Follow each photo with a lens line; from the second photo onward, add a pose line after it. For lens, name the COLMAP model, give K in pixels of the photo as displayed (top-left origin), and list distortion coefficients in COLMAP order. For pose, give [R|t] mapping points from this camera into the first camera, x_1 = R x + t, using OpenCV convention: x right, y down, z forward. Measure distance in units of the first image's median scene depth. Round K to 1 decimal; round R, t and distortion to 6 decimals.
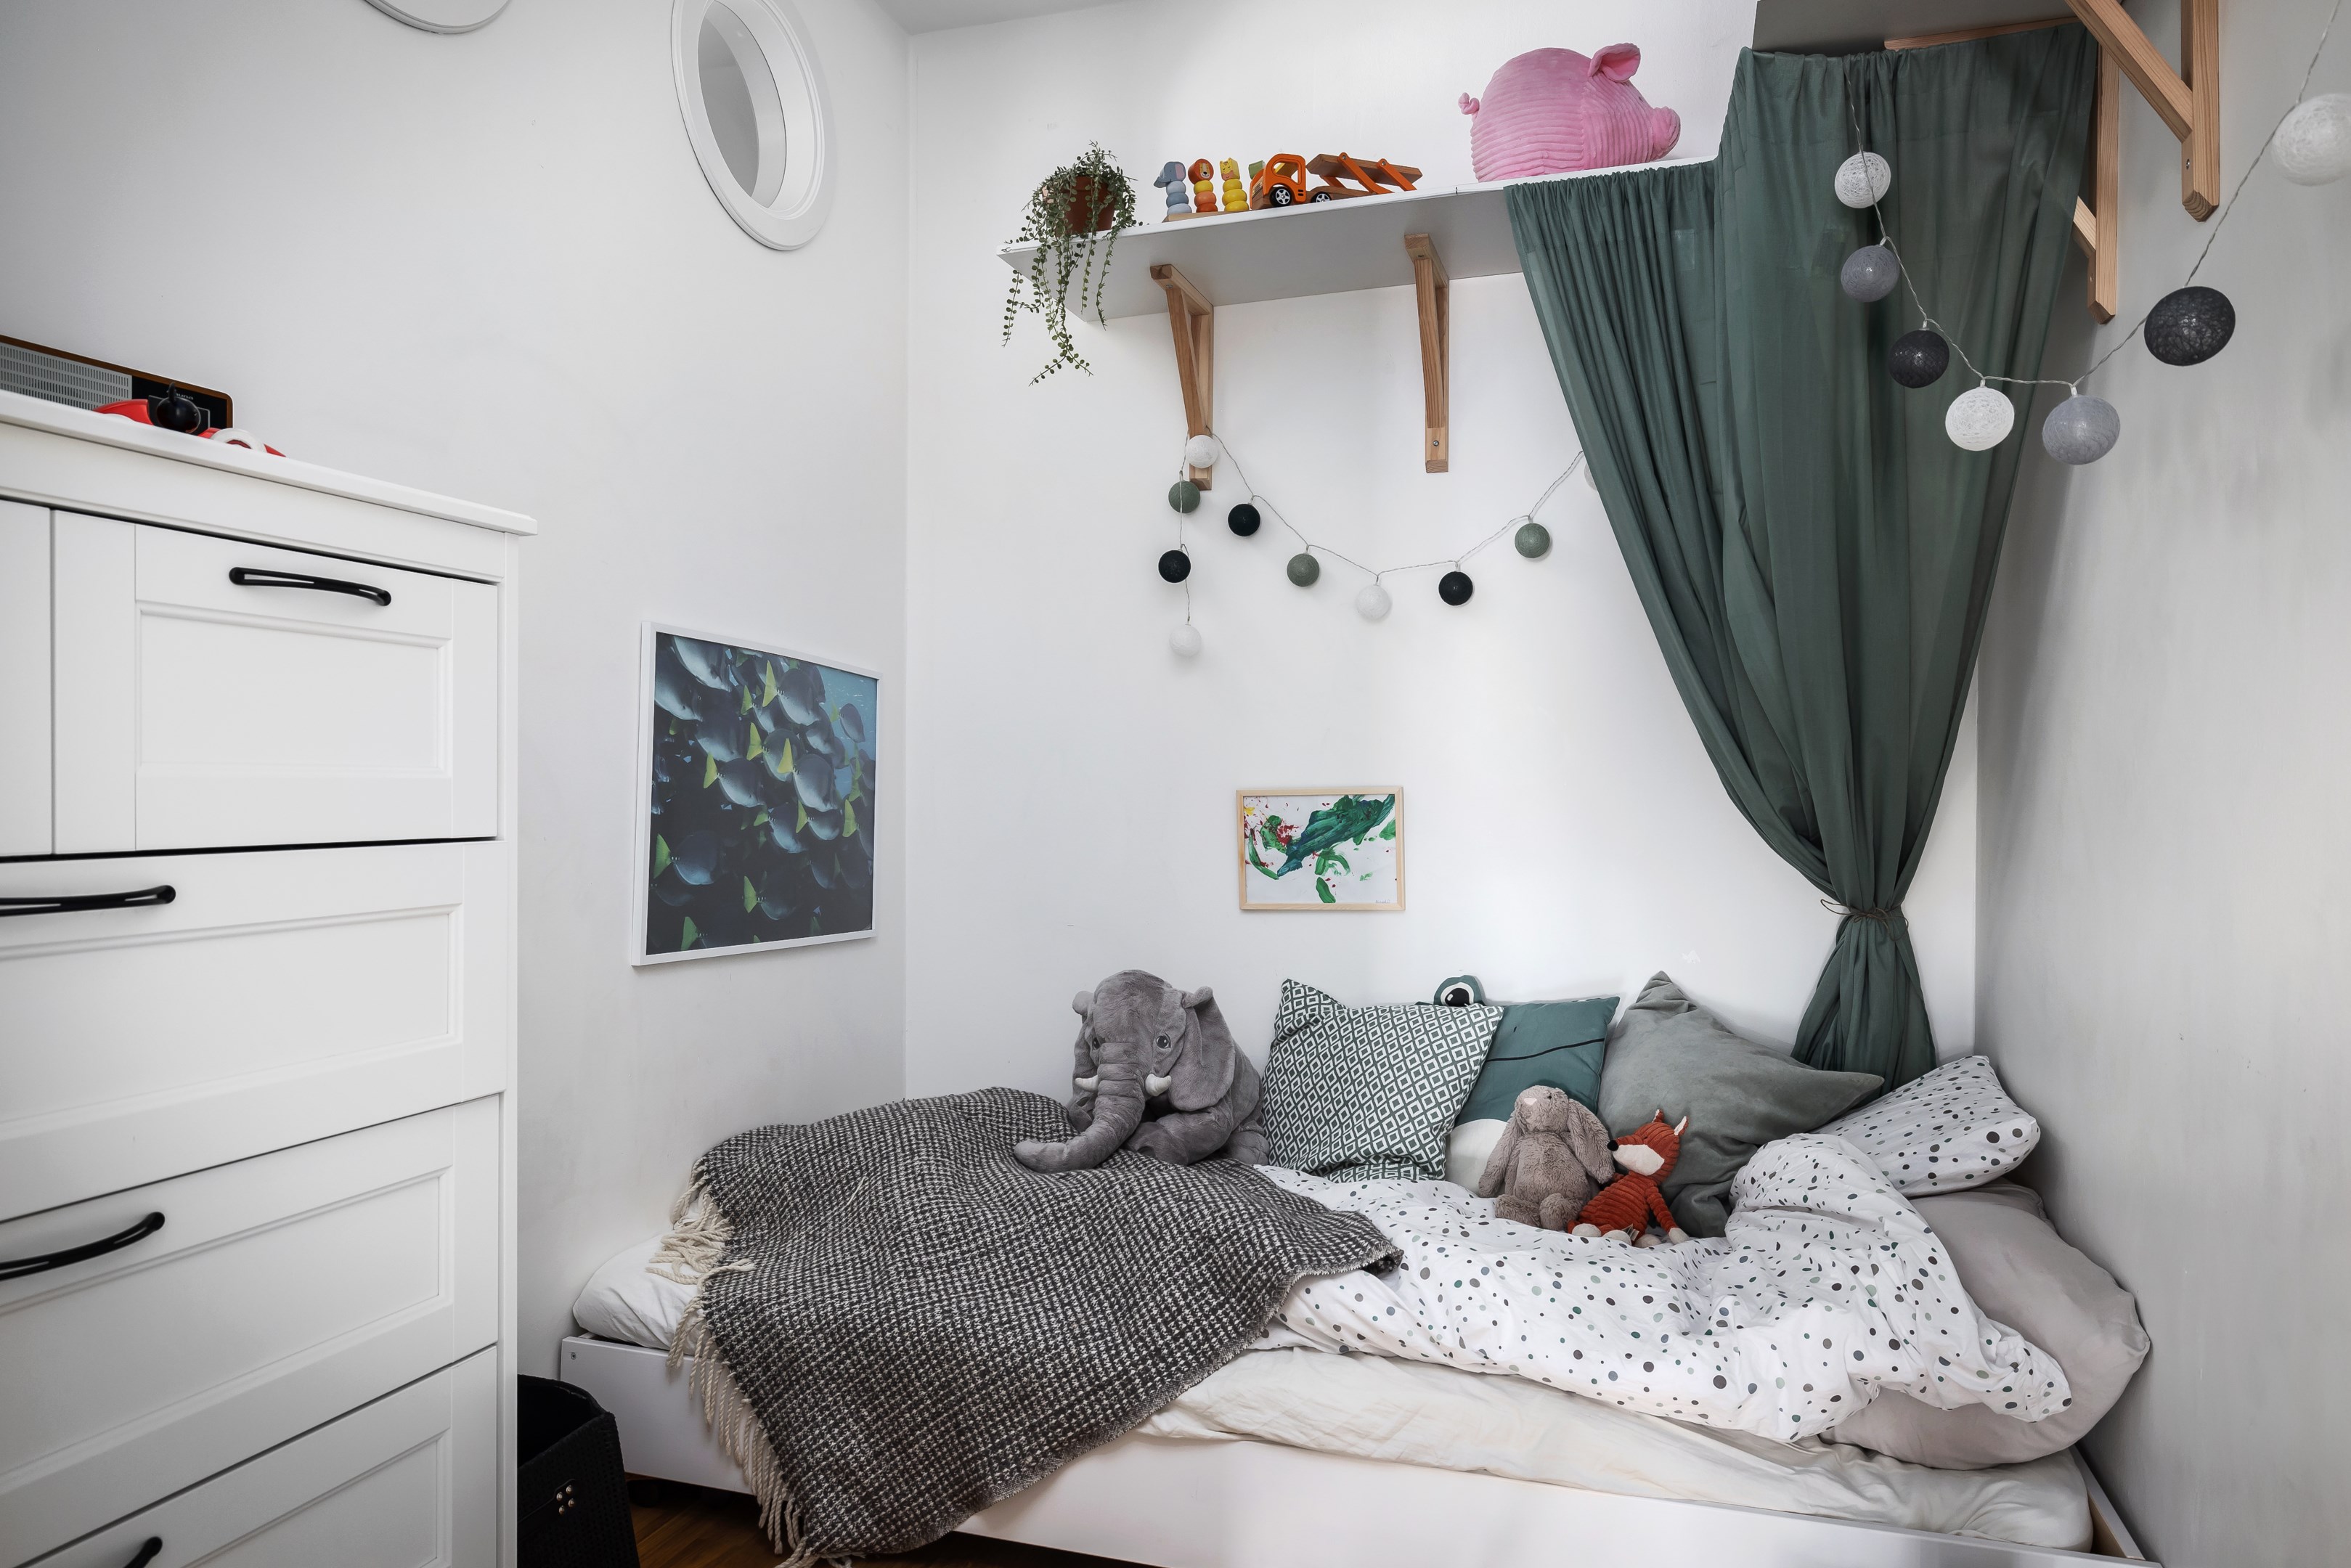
lens RADIAL K [[1463.4, 0, 1188.2], [0, 1463.4, 775.9], [0, 0, 1]] dist [0.003033, -0.002659]
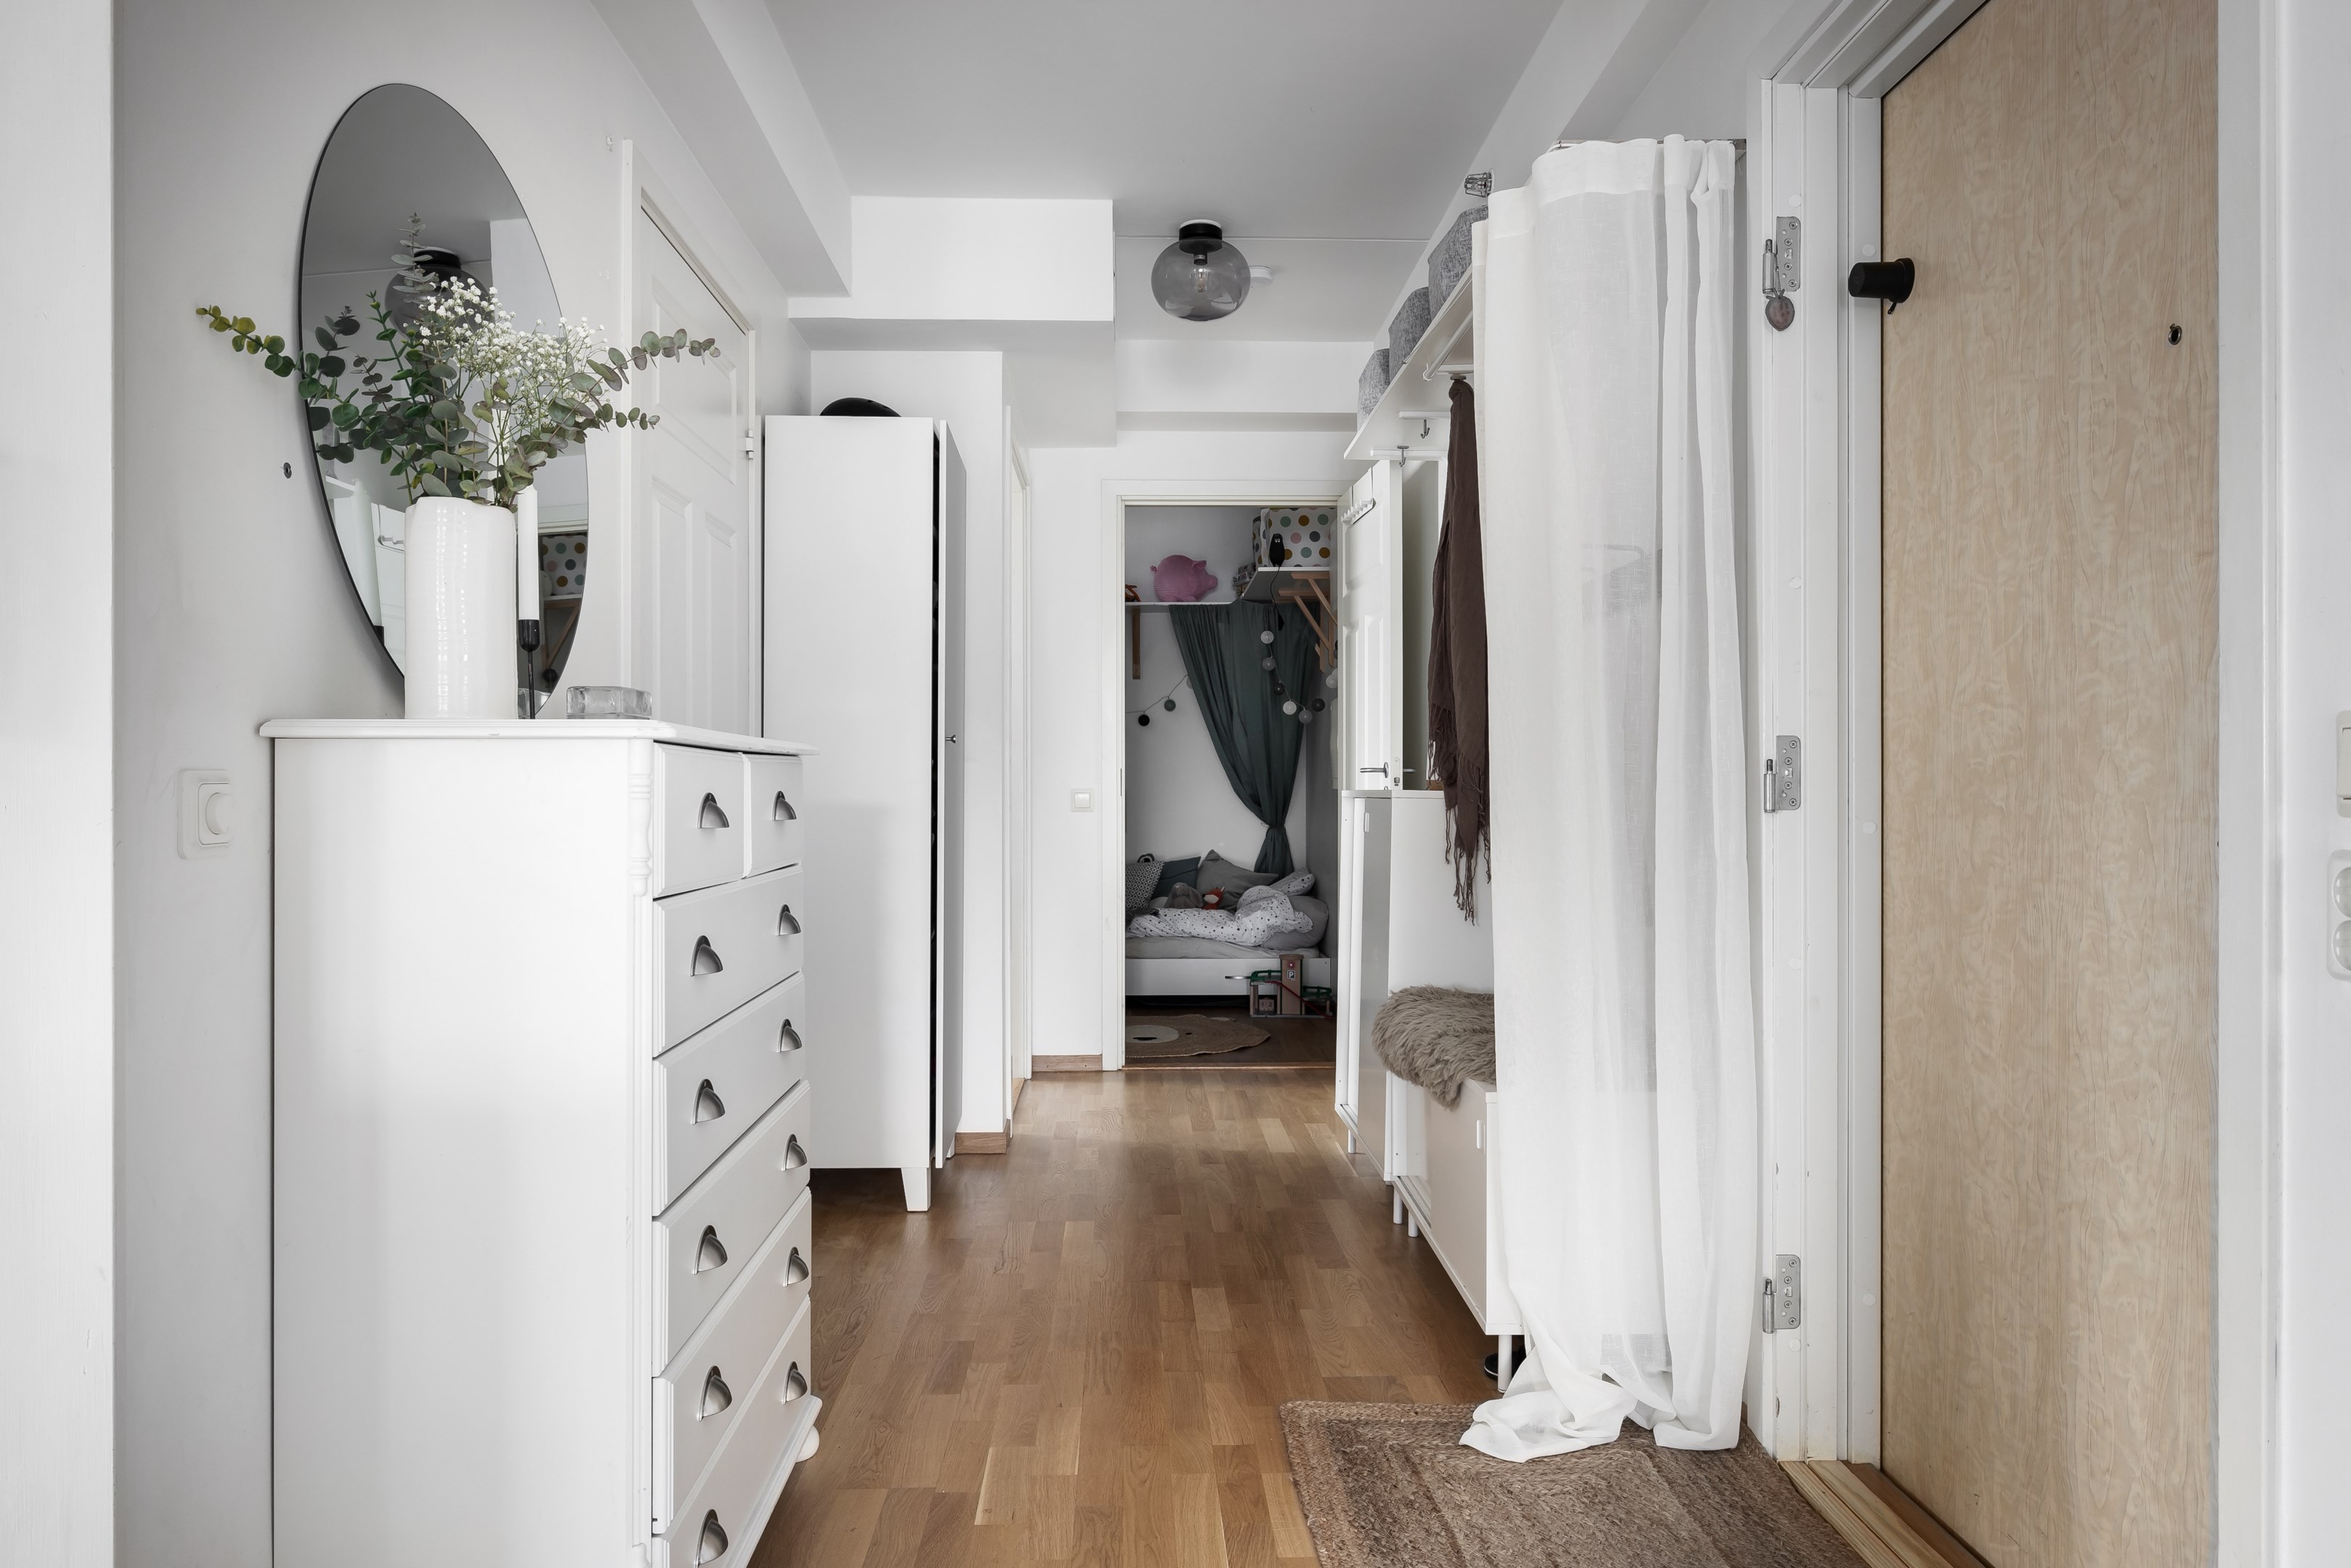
lens RADIAL K [[1569.6, 0, 1175.5], [0, 1569.6, 784.0], [0, 0, 1]] dist [-0.000099, -0.000015]
pose [[0.940475, -0.013084, 0.339610, -0.970347], [0.011461, 0.999911, 0.006786, -0.025947], [-0.339669, -0.002490, 0.940542, -2.312520]]
